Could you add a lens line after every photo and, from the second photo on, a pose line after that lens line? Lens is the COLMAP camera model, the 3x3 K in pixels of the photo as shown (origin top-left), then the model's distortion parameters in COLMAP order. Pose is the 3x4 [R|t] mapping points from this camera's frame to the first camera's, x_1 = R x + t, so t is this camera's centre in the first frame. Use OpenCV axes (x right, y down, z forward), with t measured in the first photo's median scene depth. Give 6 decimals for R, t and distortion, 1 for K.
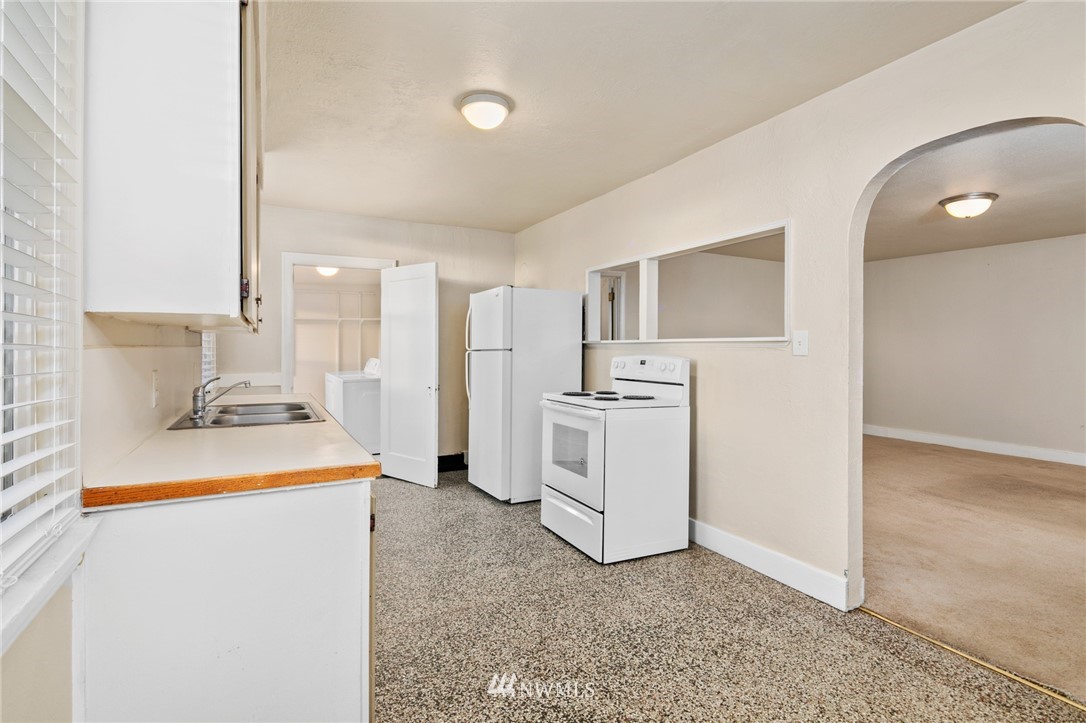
lens RADIAL K [[528.1, 0, 544.8], [0, 528.1, 353.5], [0, 0, 1]] dist [0.002690, -0.000120]
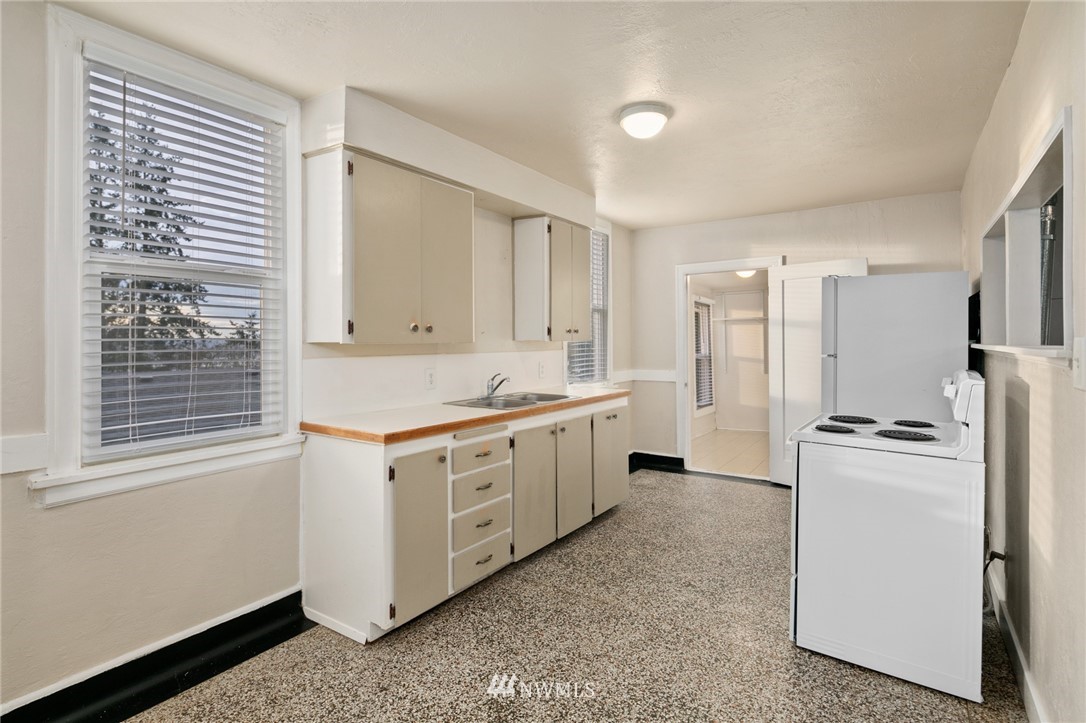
lens RADIAL K [[538.7, 0, 547.9], [0, 538.7, 343.1], [0, 0, 1]] dist [-0.000088, -0.000589]
pose [[0.466765, -0.000848, -0.884381, 0.631434], [-0.005197, 0.999980, -0.003701, -0.029097], [0.884366, 0.006324, 0.466751, 0.325637]]
